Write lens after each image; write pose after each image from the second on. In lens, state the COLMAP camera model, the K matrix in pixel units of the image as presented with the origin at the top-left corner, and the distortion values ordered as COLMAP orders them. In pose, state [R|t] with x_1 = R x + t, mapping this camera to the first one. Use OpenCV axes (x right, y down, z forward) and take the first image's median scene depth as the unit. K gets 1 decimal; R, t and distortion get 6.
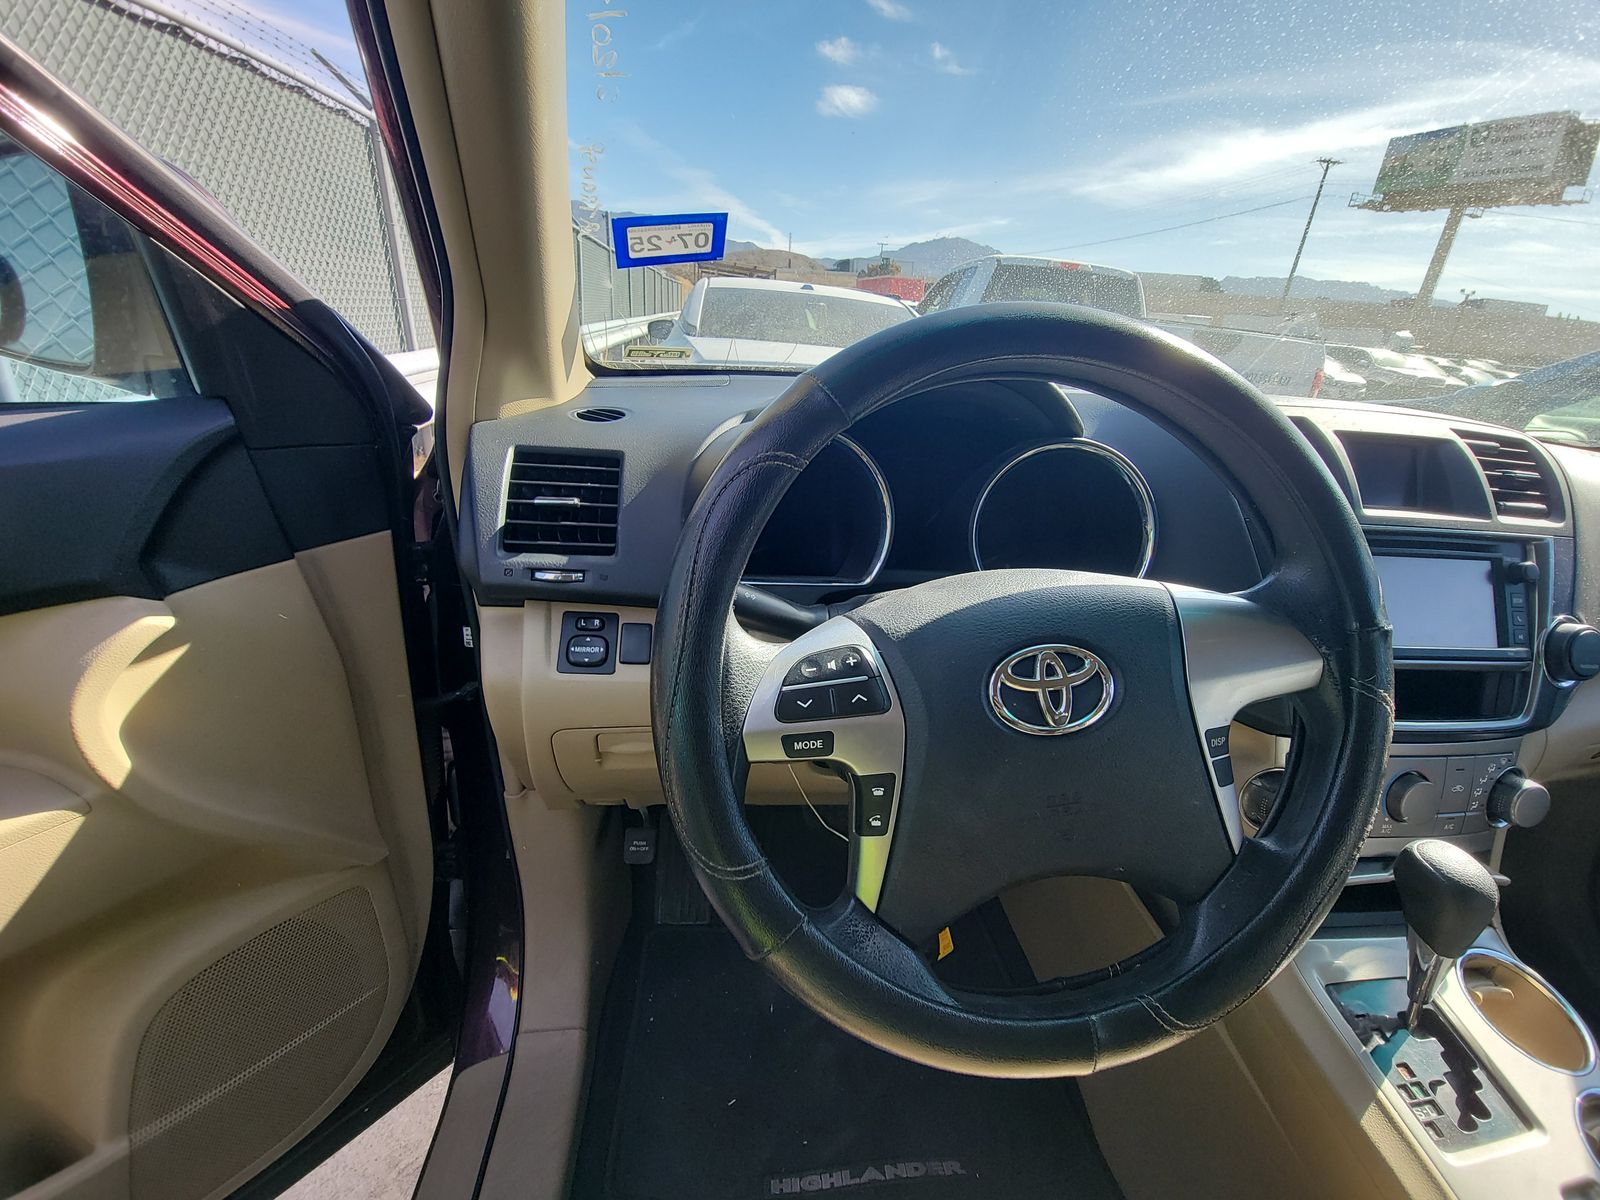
lens RADIAL K [[653.2, 0, 800.0], [0, 653.2, 600.0], [0, 0, 1]] dist [0.014160, -0.015908]
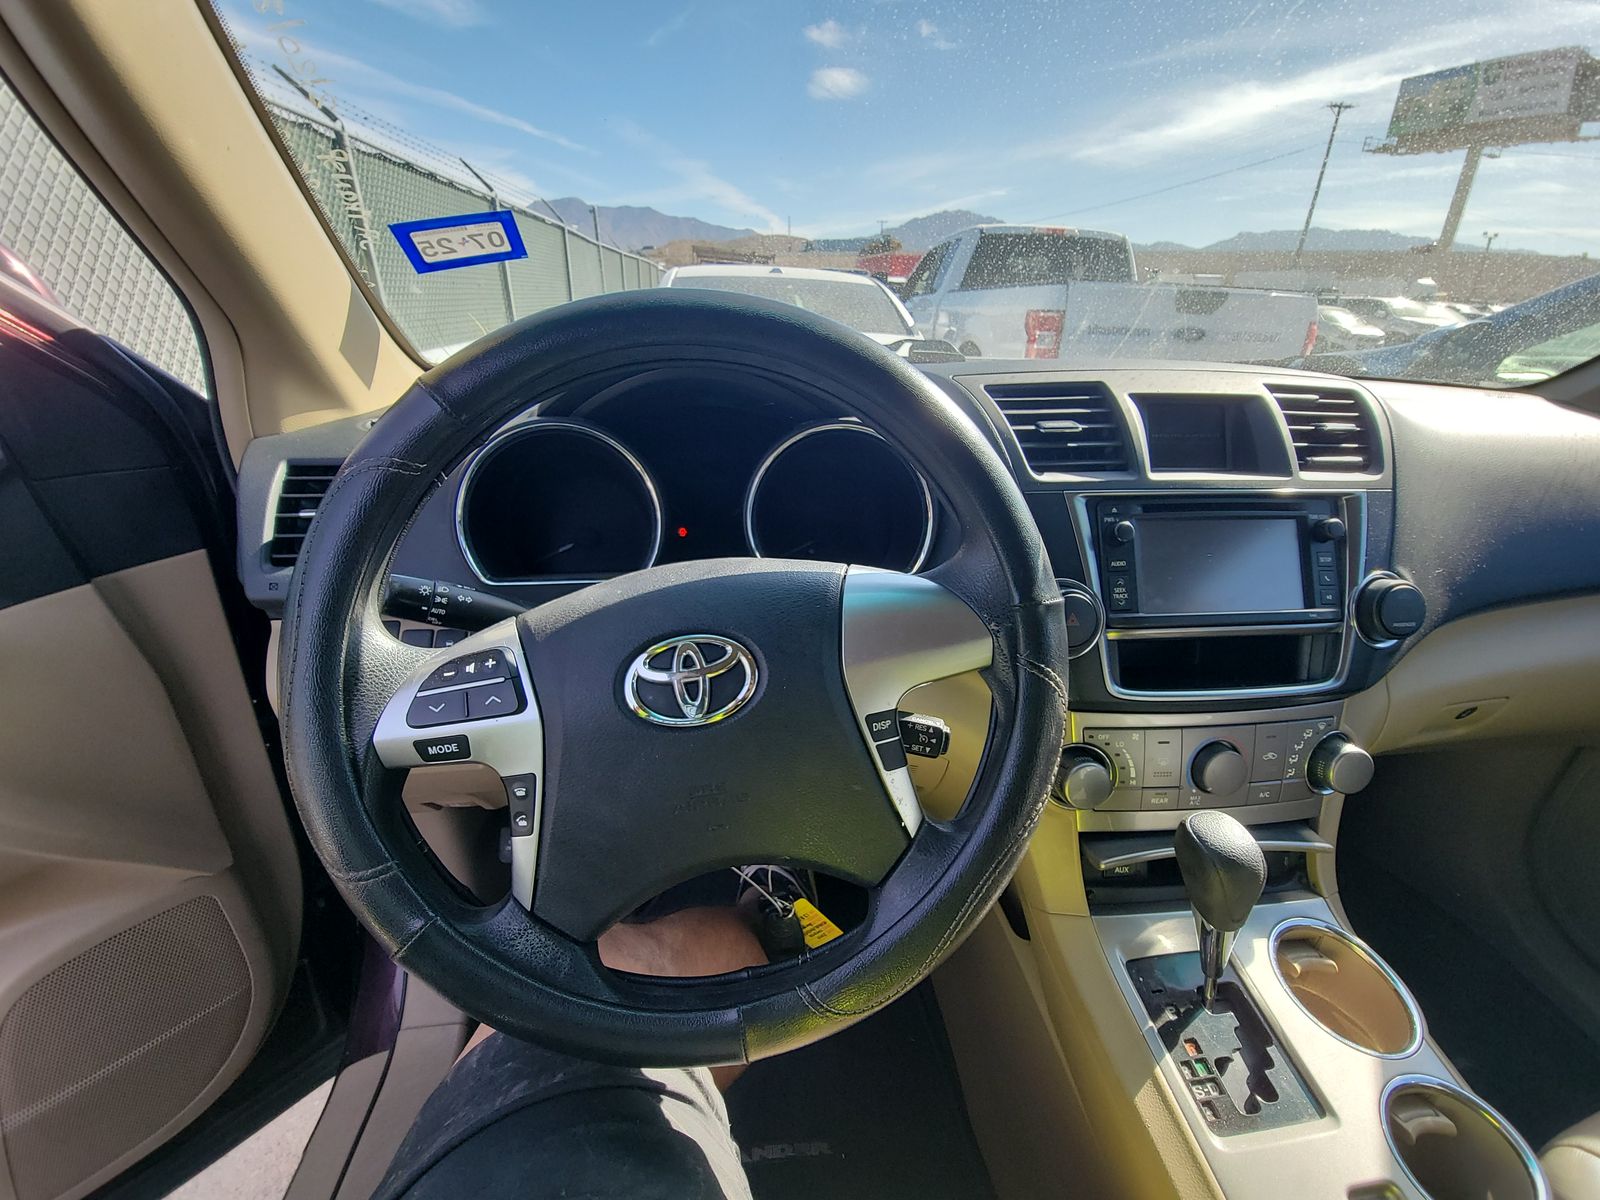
lens RADIAL K [[655.6, 0, 804.0], [0, 655.6, 601.8], [0, 0, 1]] dist [-0.000394, -0.009591]
pose [[0.998302, -0.051833, -0.026596, 0.369913], [0.052401, 0.998403, 0.021104, 0.002824], [0.025459, -0.022462, 0.999423, 0.011492]]
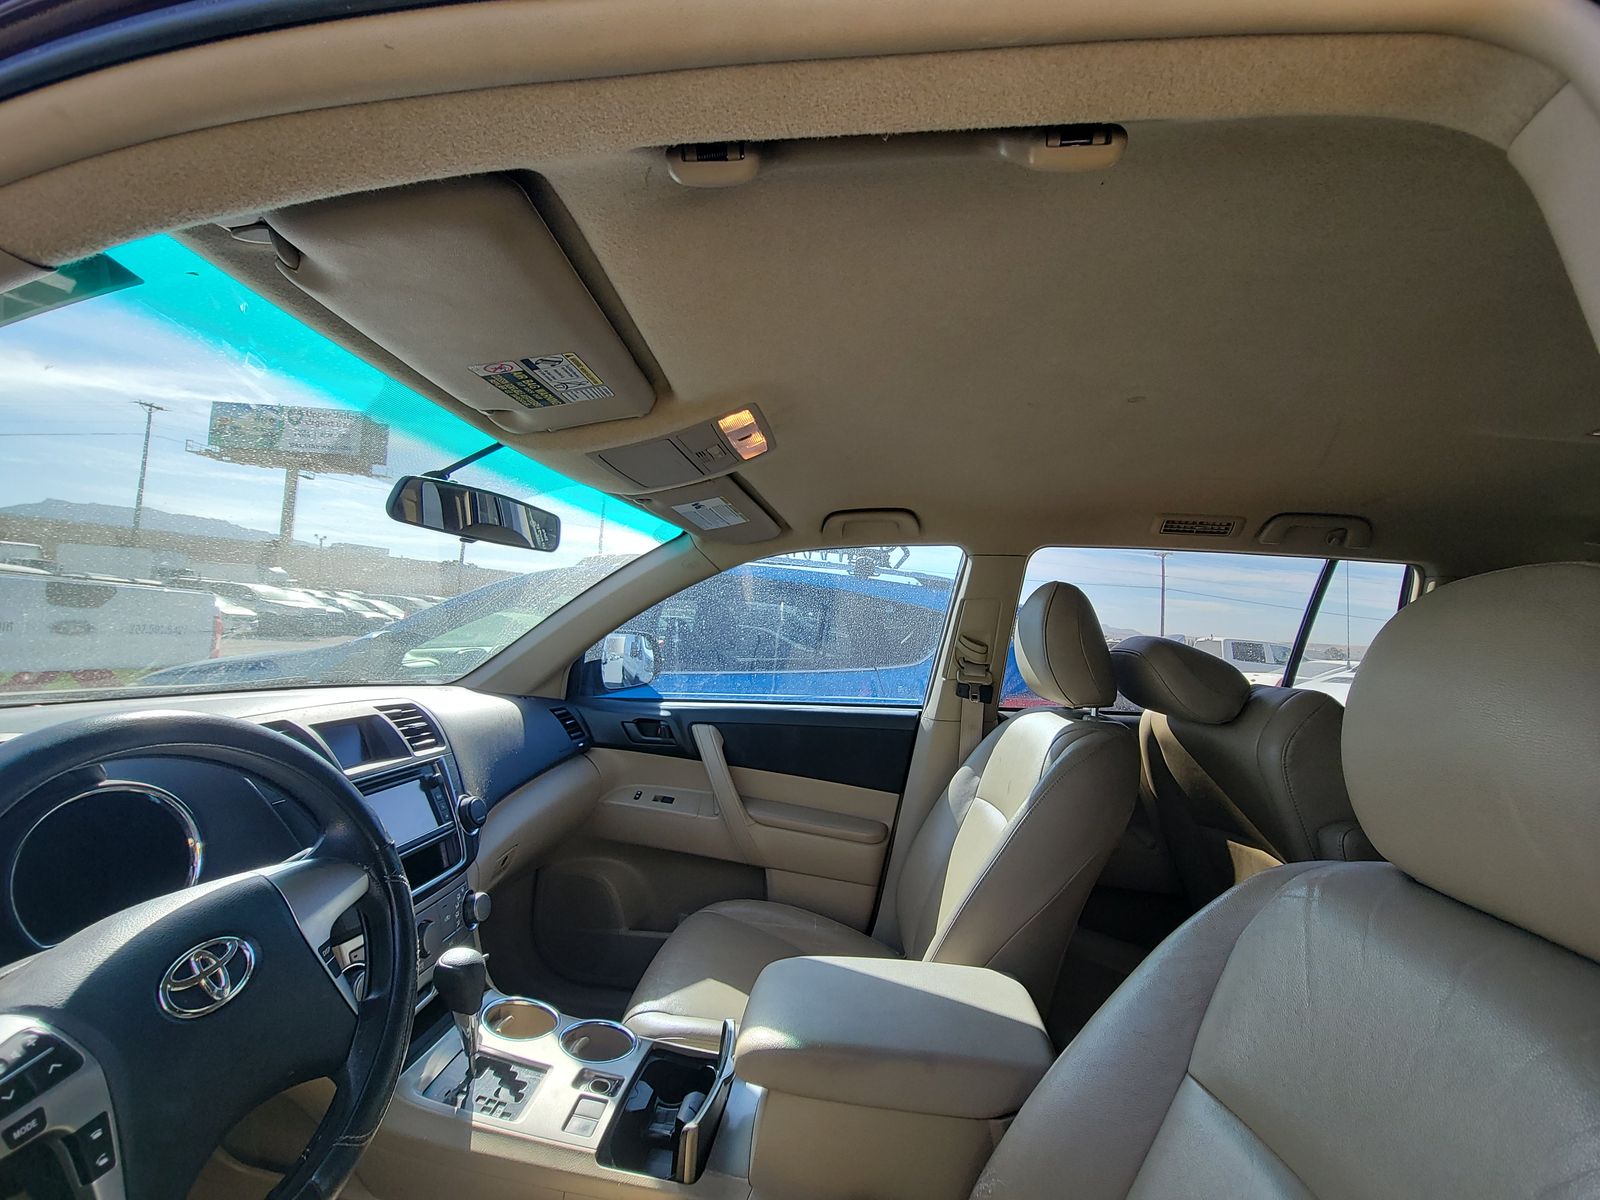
lens RADIAL K [[671.6, 0, 797.1], [0, 671.6, 605.9], [0, 0, 1]] dist [0.013610, -0.000013]
pose [[0.205350, -0.023531, 0.978406, -0.467840], [0.341415, 0.938630, -0.049083, -0.063888], [-0.917206, 0.344121, 0.200781, -0.431802]]
